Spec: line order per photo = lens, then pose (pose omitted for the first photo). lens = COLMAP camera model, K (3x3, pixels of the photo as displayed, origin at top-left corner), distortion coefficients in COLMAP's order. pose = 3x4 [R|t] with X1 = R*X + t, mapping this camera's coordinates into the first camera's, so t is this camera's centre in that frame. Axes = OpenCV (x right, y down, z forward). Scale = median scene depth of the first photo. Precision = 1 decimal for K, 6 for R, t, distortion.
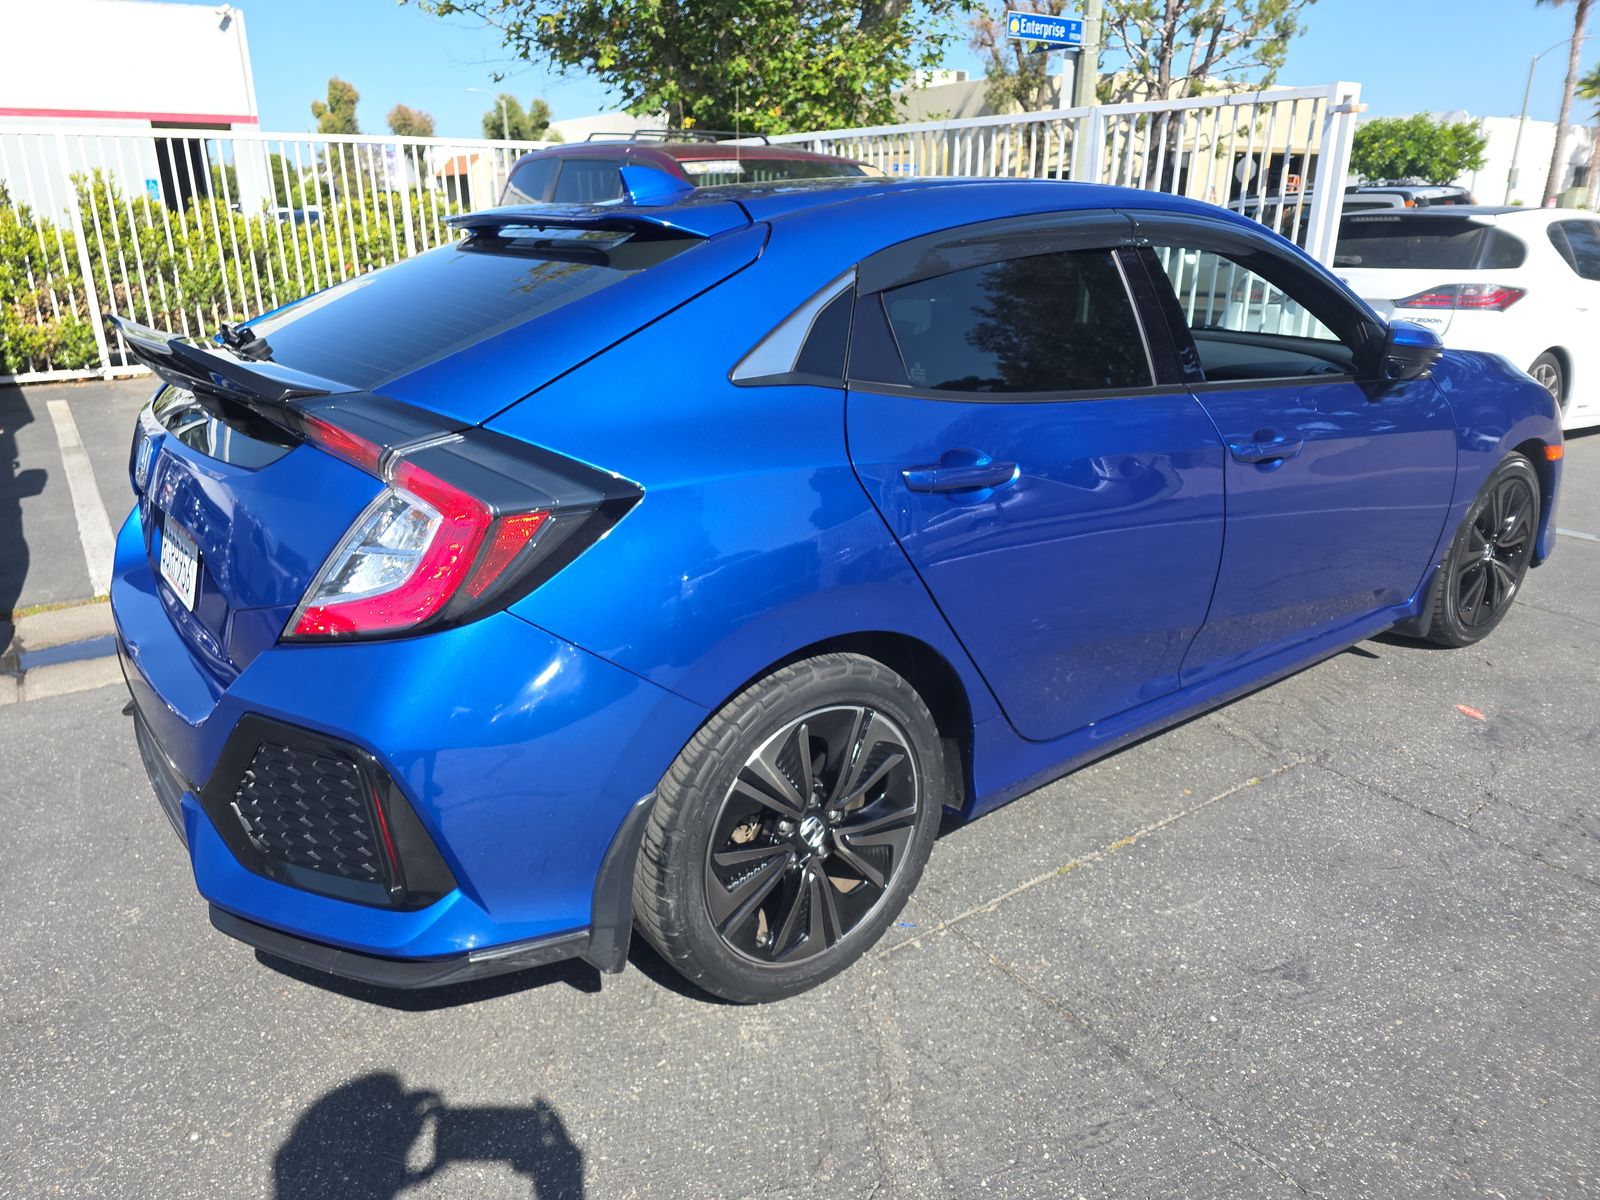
lens RADIAL K [[1085.4, 0, 790.7], [0, 1085.4, 602.6], [0, 0, 1]] dist [-0.038686, -0.001726]
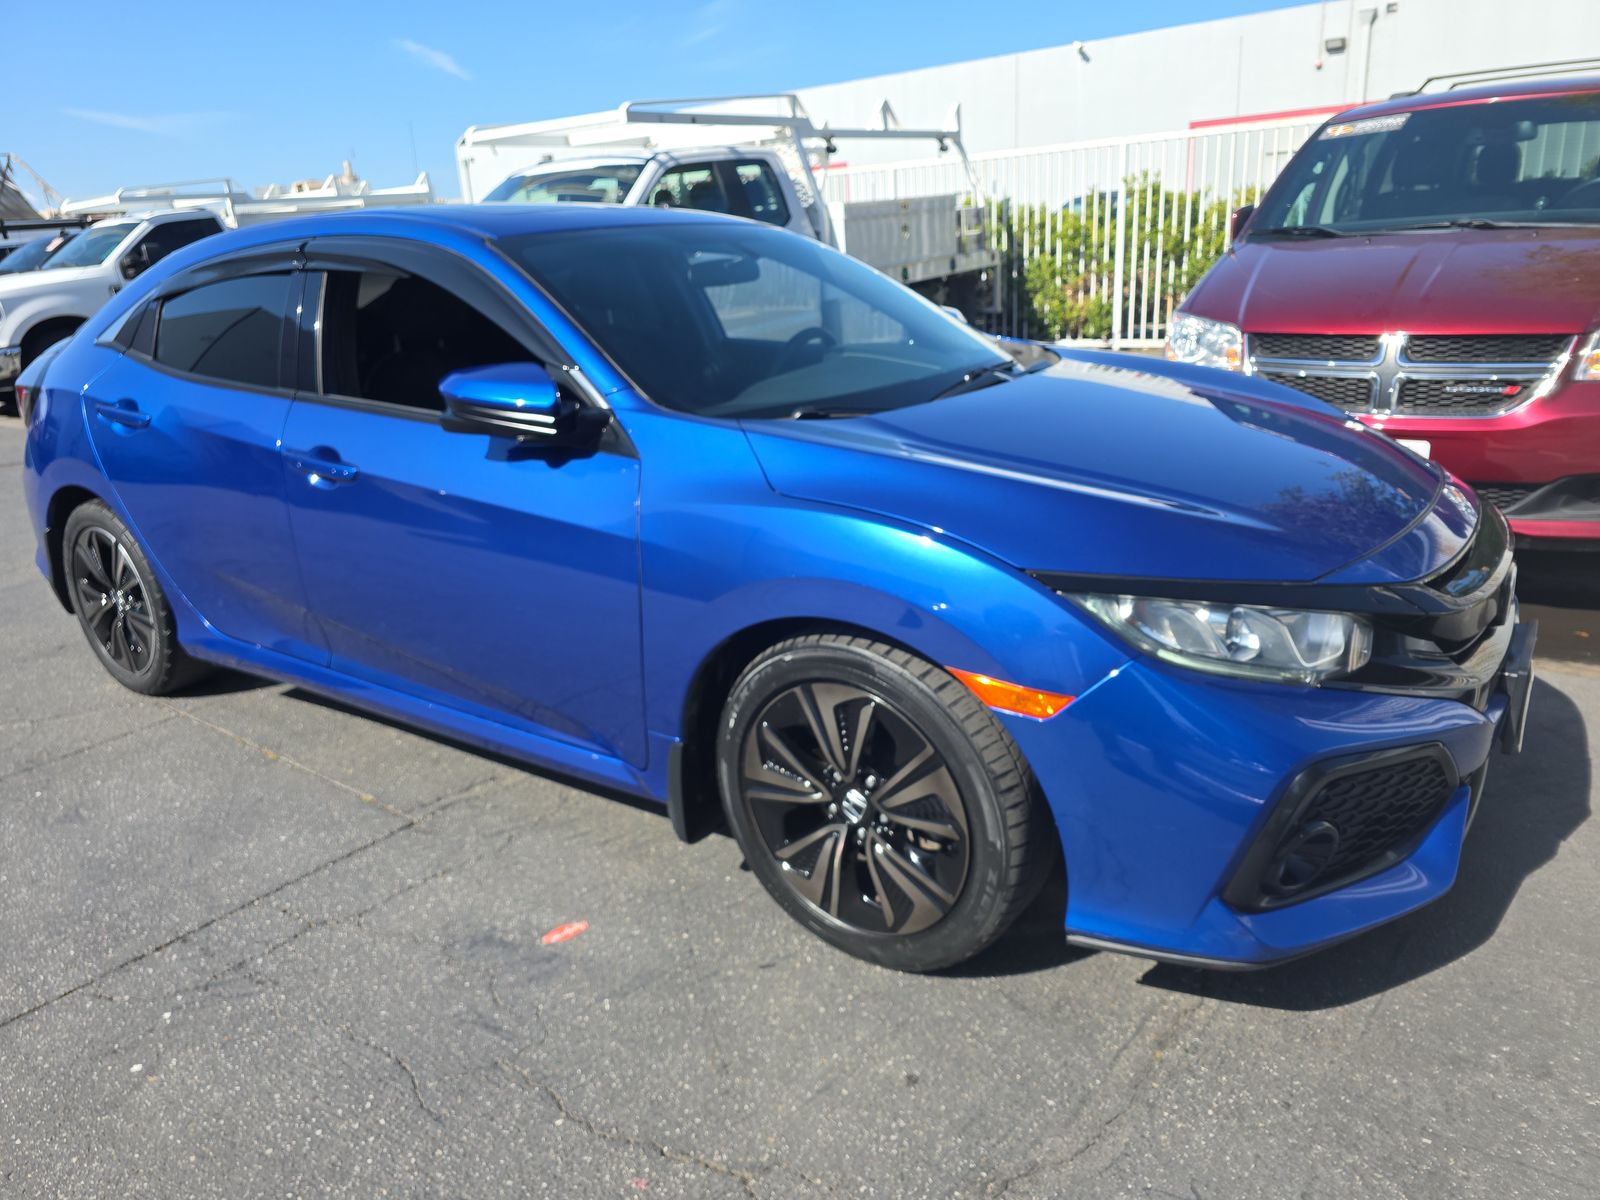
lens RADIAL K [[1085.4, 0, 790.7], [0, 1085.4, 602.6], [0, 0, 1]] dist [-0.038686, -0.001726]
pose [[0.329306, 0.279009, -0.902059, 0.419054], [-0.260673, 0.945082, 0.197155, -0.091341], [0.907528, 0.170218, 0.383952, 0.277210]]
